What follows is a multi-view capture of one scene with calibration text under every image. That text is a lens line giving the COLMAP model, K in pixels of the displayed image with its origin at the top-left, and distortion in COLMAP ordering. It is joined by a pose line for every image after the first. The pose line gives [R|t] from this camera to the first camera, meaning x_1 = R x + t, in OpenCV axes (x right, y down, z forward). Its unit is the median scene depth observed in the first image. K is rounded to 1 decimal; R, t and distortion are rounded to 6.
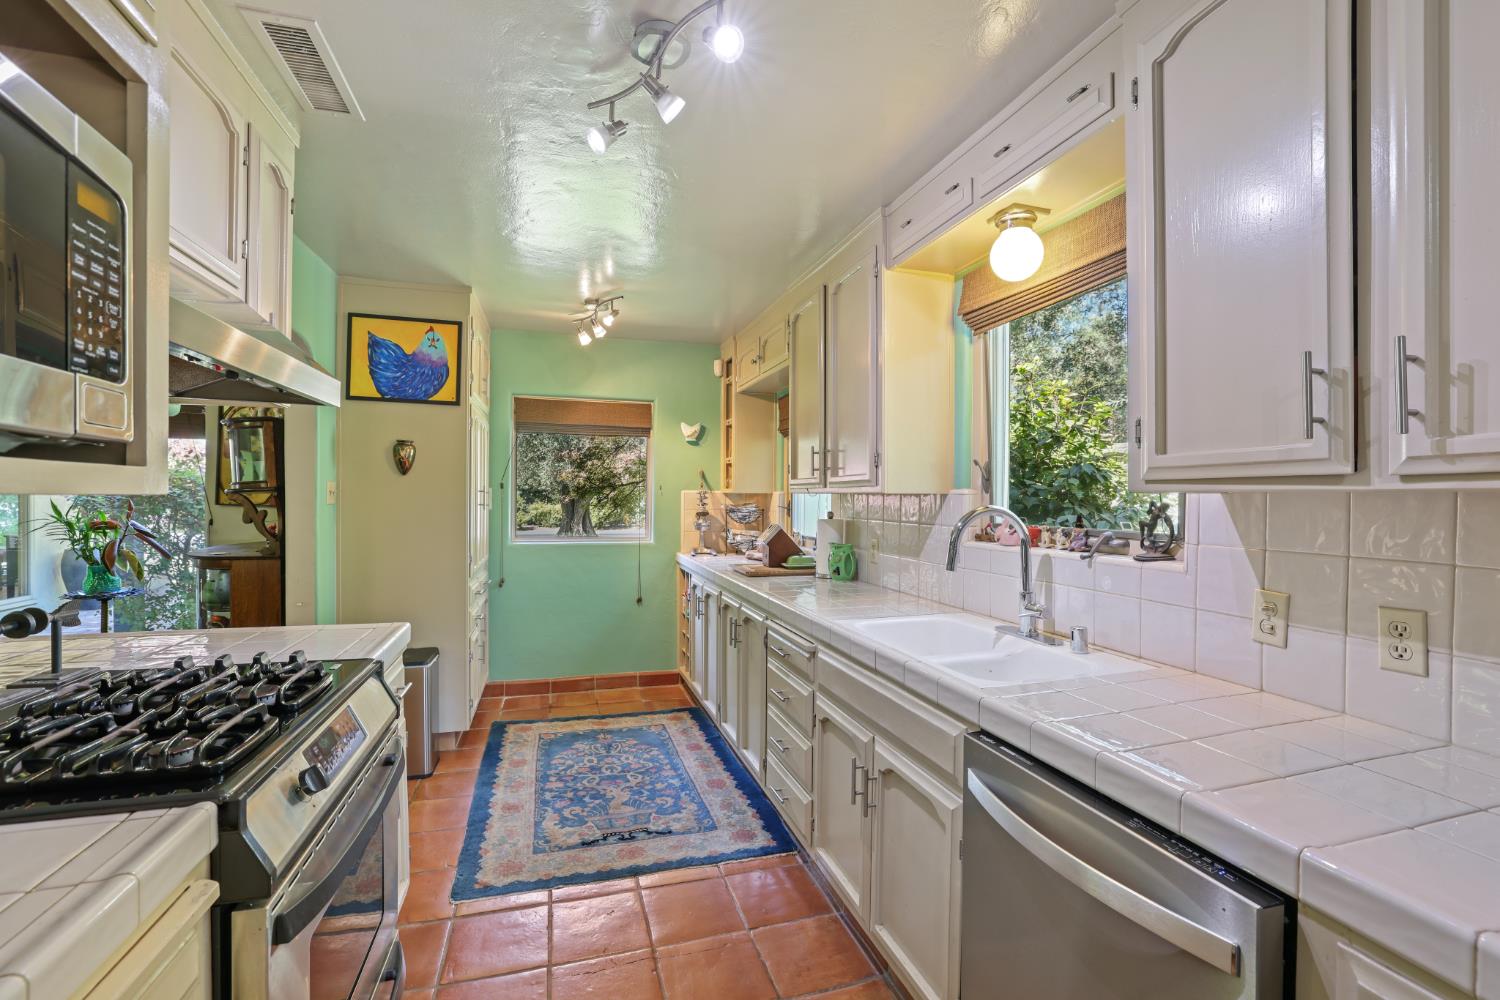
lens RADIAL K [[667.3, 0, 753.9], [0, 667.3, 497.8], [0, 0, 1]] dist [-0.044734, 0.021396]
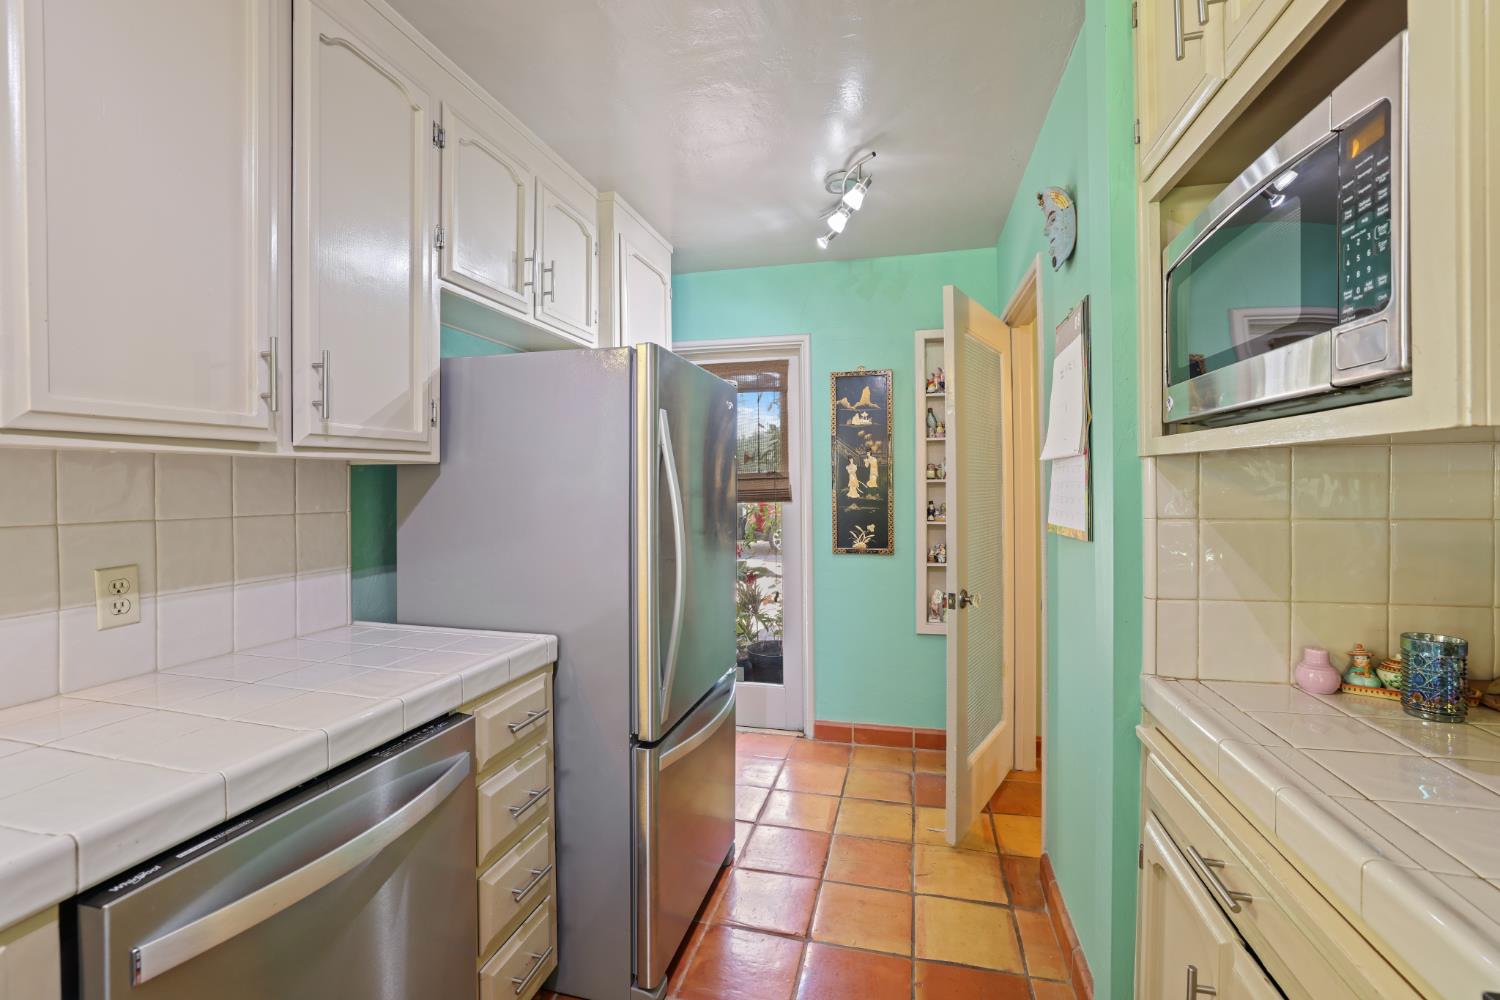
lens RADIAL K [[649.6, 0, 746.1], [0, 649.6, 485.1], [0, 0, 1]] dist [-0.043551, 0.015164]
pose [[-0.854319, -0.001847, 0.519746, -0.204167], [0.004032, 0.999940, 0.010180, 0.014852], [-0.519734, 0.010793, -0.854260, 0.654513]]
